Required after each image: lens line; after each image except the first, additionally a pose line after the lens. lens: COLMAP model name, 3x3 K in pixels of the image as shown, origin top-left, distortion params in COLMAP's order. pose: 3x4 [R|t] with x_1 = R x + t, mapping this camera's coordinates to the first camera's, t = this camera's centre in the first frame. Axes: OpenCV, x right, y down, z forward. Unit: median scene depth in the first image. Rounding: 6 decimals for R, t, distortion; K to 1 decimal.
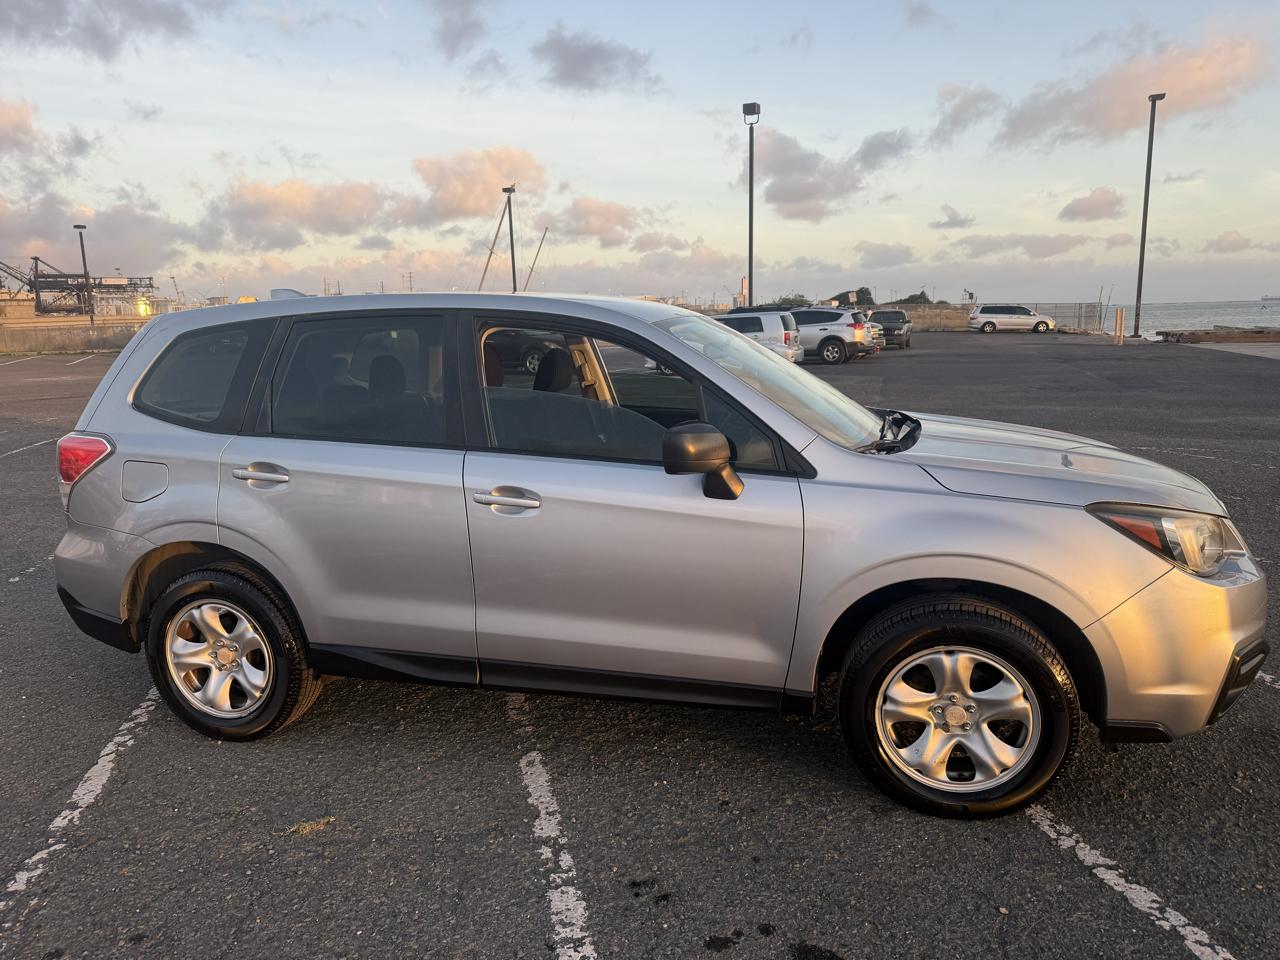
lens RADIAL K [[911.1, 0, 632.6], [0, 911.1, 486.9], [0, 0, 1]] dist [0.031266, -0.046042]
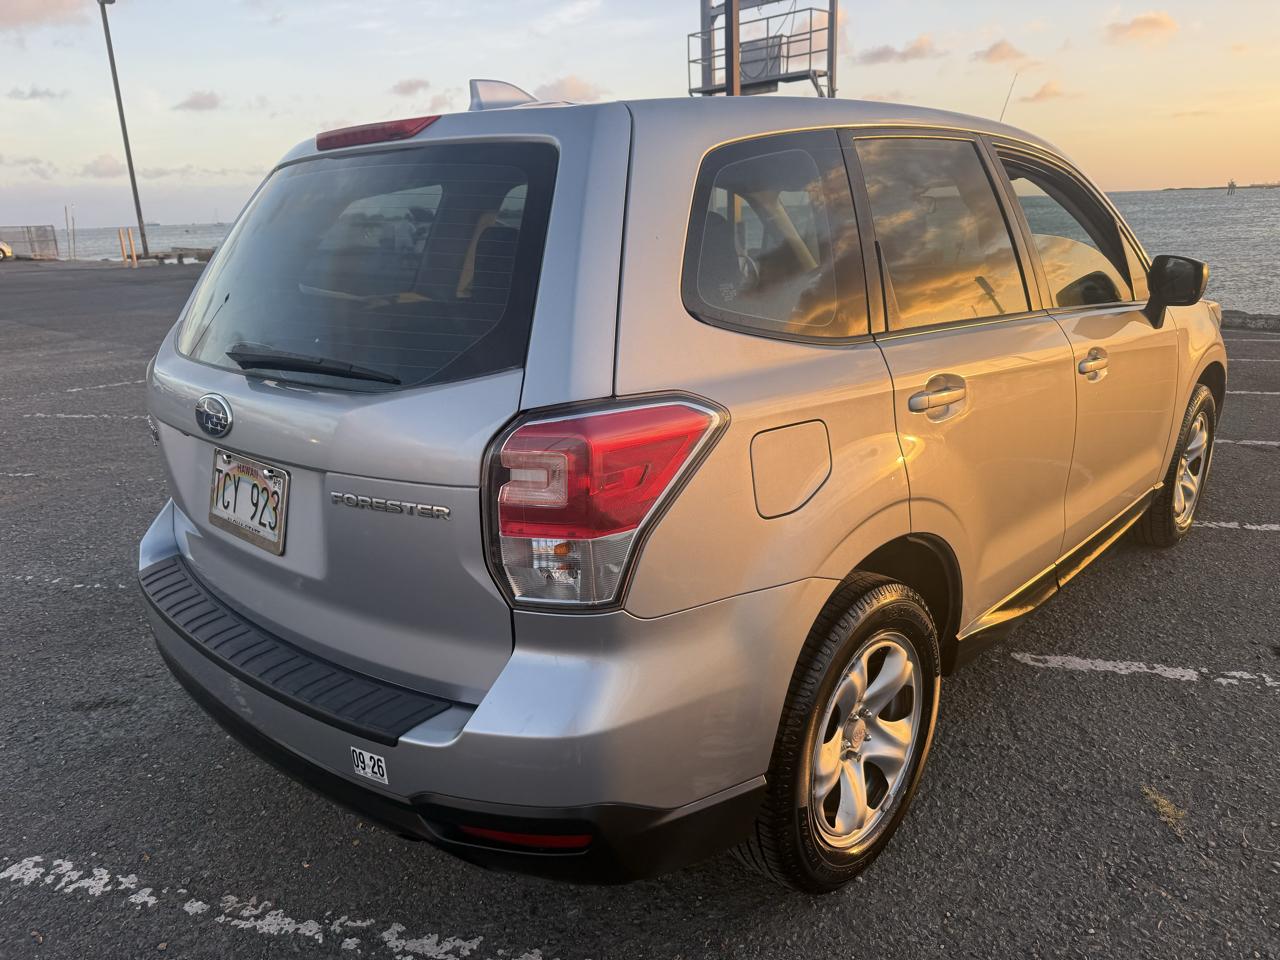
lens RADIAL K [[911.1, 0, 638.4], [0, 911.1, 479.9], [0, 0, 1]] dist [0.031266, -0.046042]
pose [[0.455297, -0.238868, 0.857699, -0.120695], [0.180673, 0.968083, 0.173702, -0.011887], [-0.871815, 0.075877, 0.483922, 0.104021]]
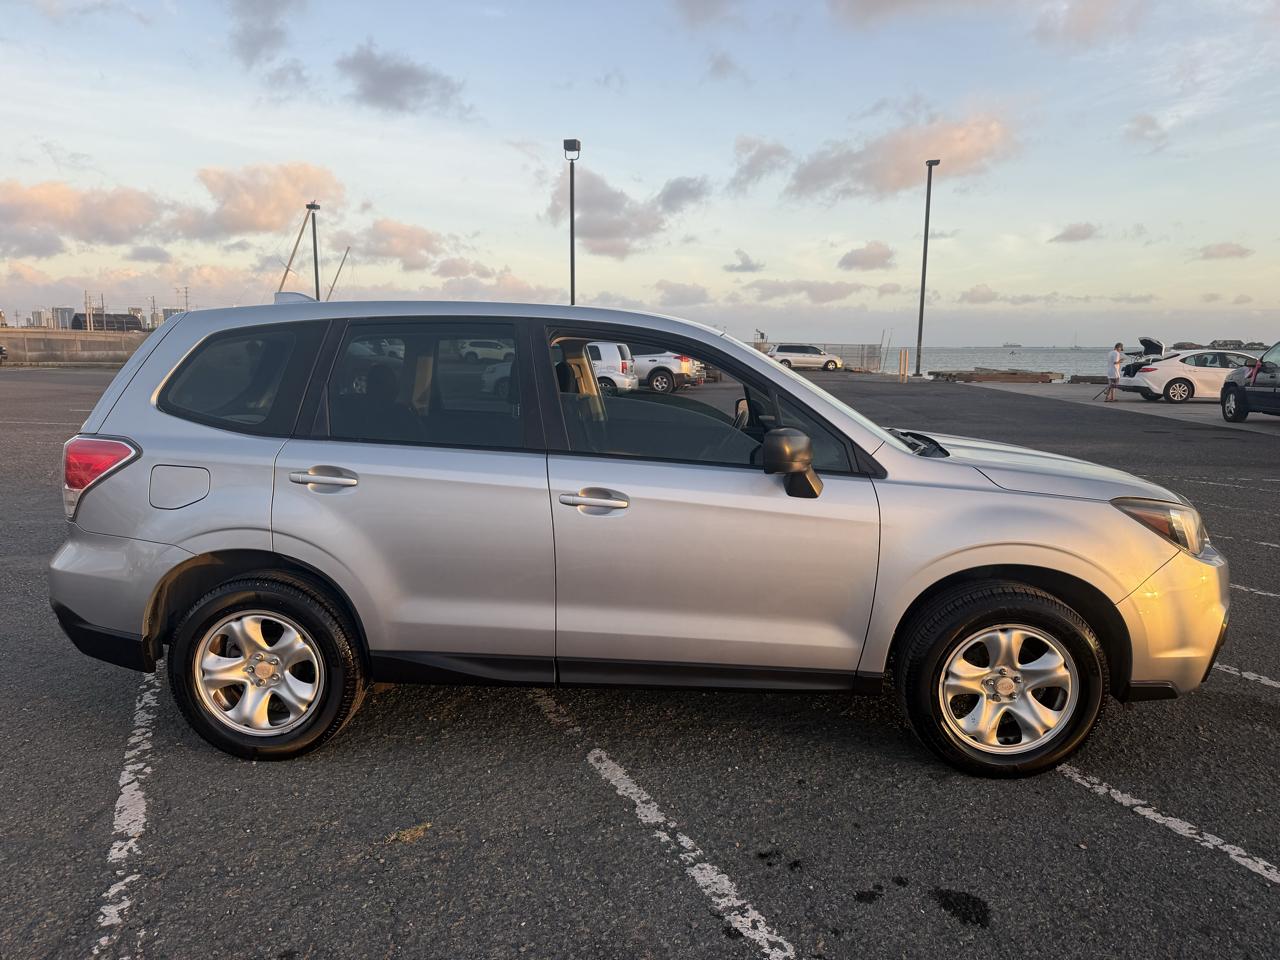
lens RADIAL K [[911.1, 0, 634.5], [0, 911.1, 490.4], [0, 0, 1]] dist [0.031266, -0.046042]
pose [[0.976613, -0.001575, 0.215000, -0.034209], [0.007698, 0.999588, -0.027644, 0.003360], [-0.214868, 0.028652, 0.976223, -0.002047]]
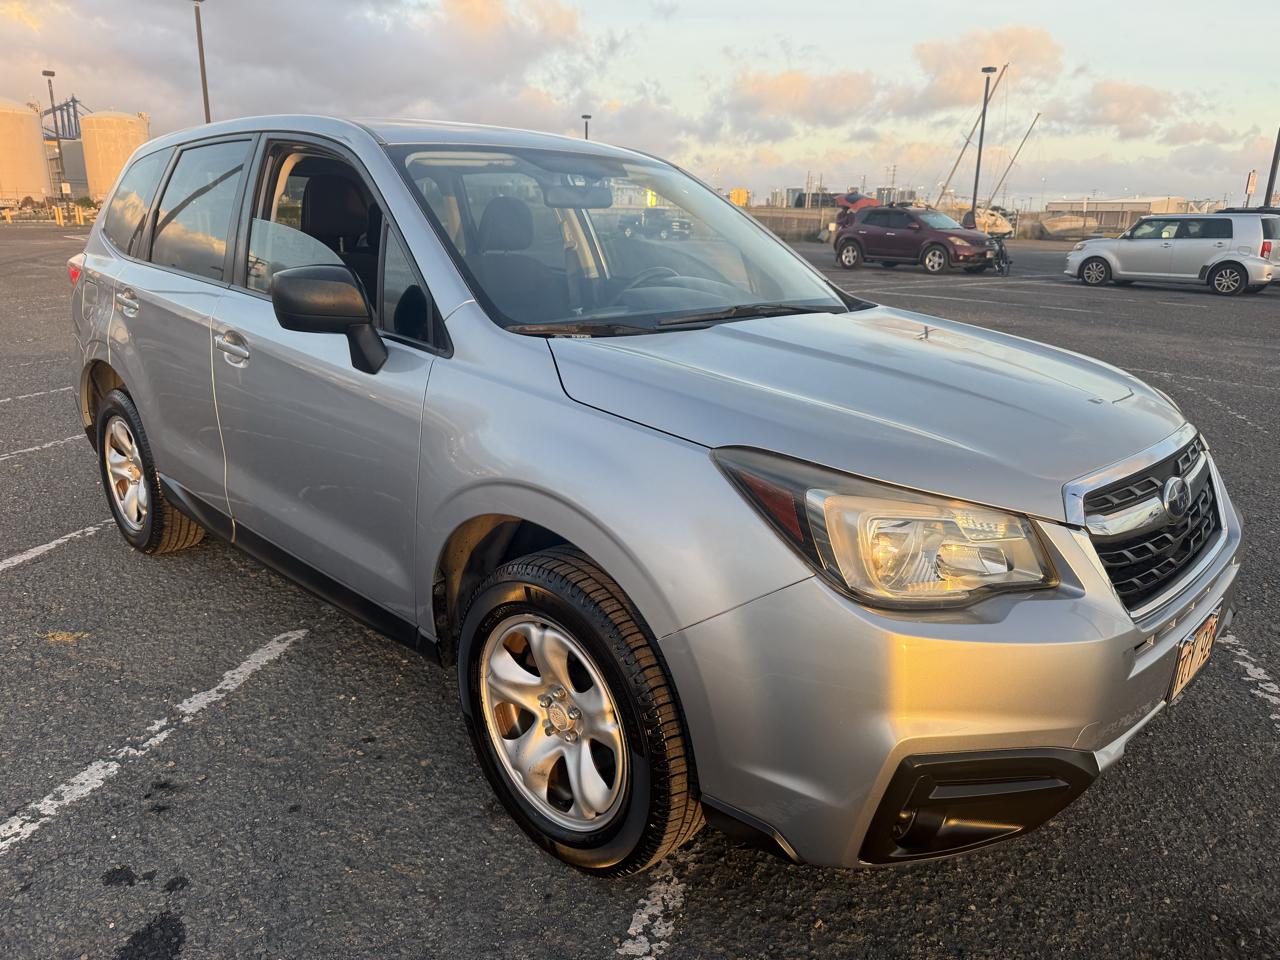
lens RADIAL K [[911.1, 0, 625.0], [0, 911.1, 454.5], [0, 0, 1]] dist [0.031266, -0.046042]
pose [[0.867847, 0.164836, -0.468691, 0.069330], [-0.129852, 0.985822, 0.106268, -0.003137], [0.479562, -0.031364, 0.876947, 0.041161]]
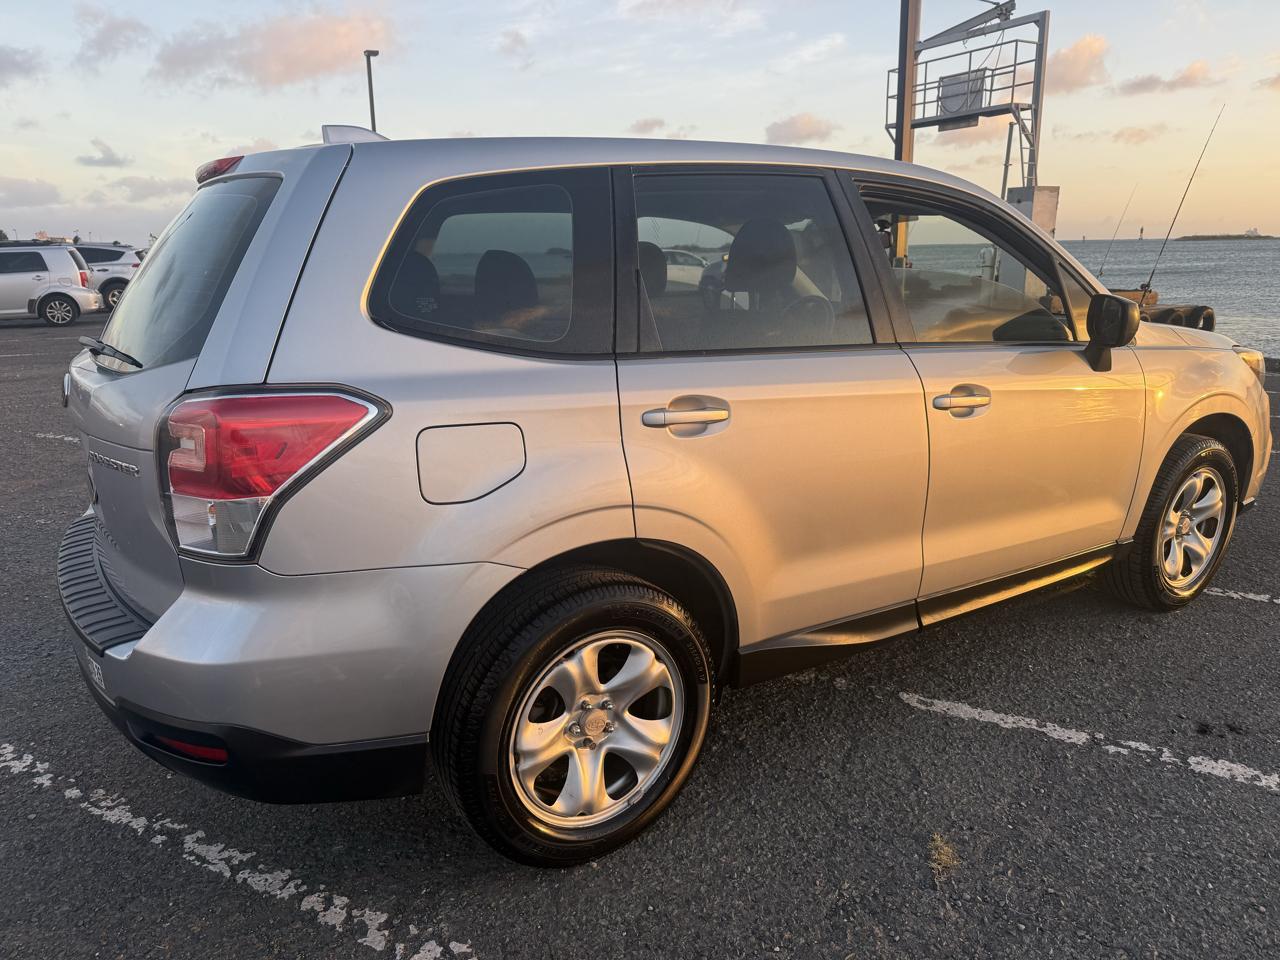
lens RADIAL K [[911.1, 0, 635.4], [0, 911.1, 473.5], [0, 0, 1]] dist [0.031266, -0.046042]
pose [[0.658592, -0.161513, 0.734962, -0.106568], [0.133777, 0.986266, 0.096864, -0.004640], [-0.740513, 0.034527, 0.671154, 0.070376]]
